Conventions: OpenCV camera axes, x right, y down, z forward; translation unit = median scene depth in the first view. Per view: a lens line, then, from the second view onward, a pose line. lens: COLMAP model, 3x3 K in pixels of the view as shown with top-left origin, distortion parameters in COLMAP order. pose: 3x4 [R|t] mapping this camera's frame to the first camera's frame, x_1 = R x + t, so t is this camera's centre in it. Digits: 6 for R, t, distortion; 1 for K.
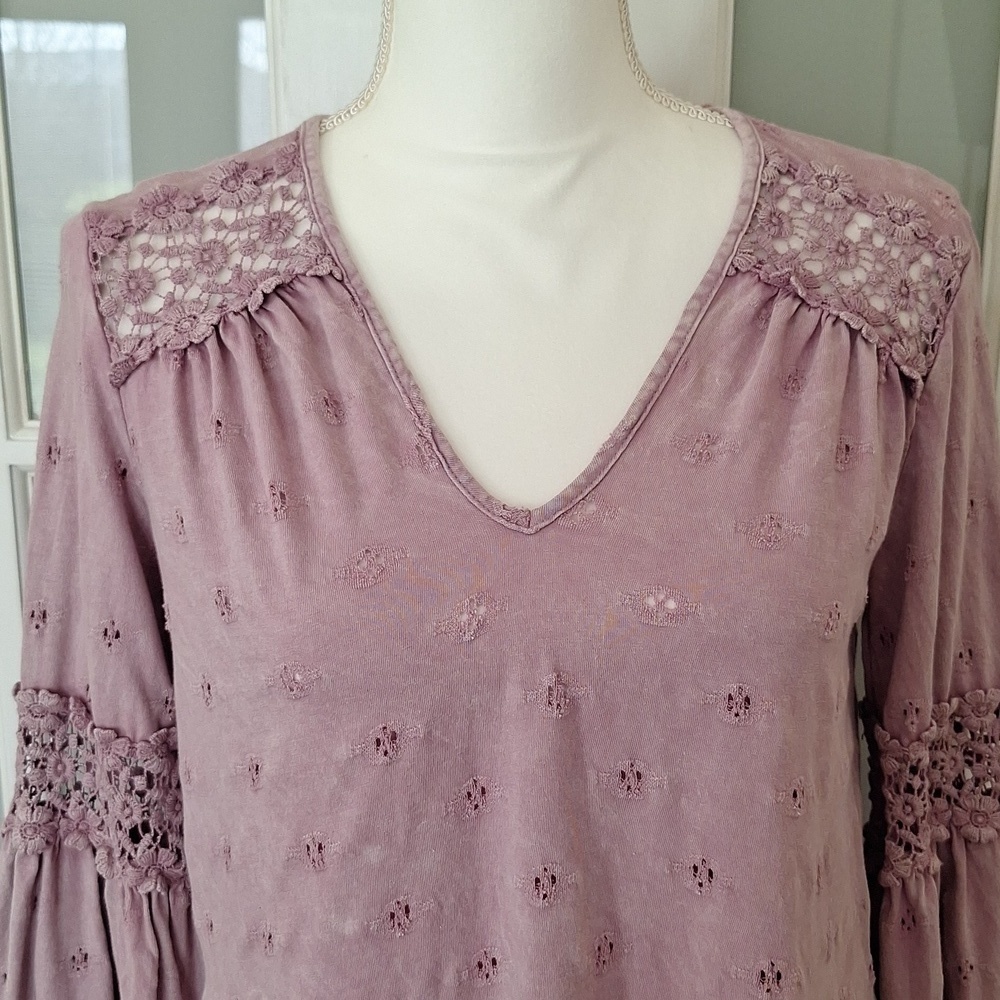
lens RADIAL K [[1434.3, 0, 572.2], [0, 1434.3, 500.3], [0, 0, 1]] dist [0.117294, -0.020633]
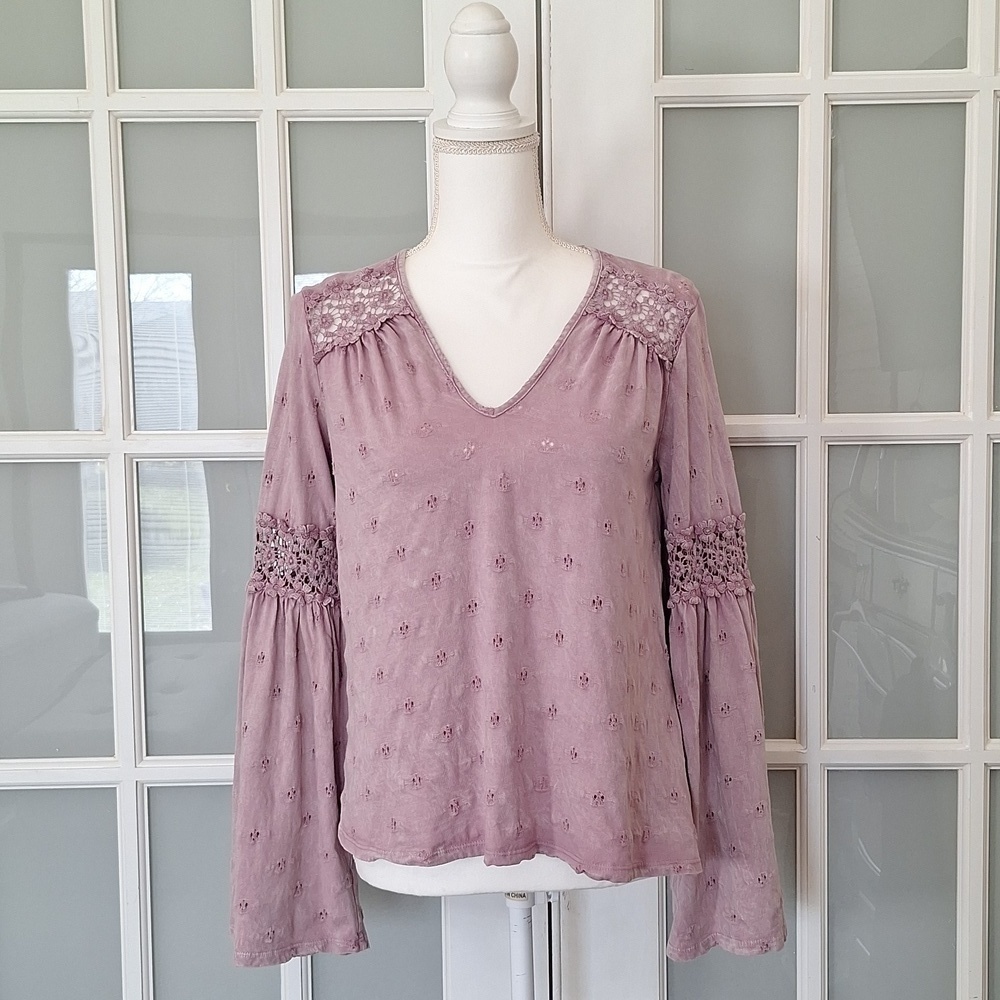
lens RADIAL K [[1510.7, 0, 500.0], [0, 1510.7, 500.0], [0, 0, 1]] dist [0.023398, 0.054578]
pose [[0.998764, 0.007664, -0.049115, 0.097265], [-0.013262, 0.993312, -0.114696, 0.412865], [0.047907, 0.115206, 0.992186, -1.354972]]
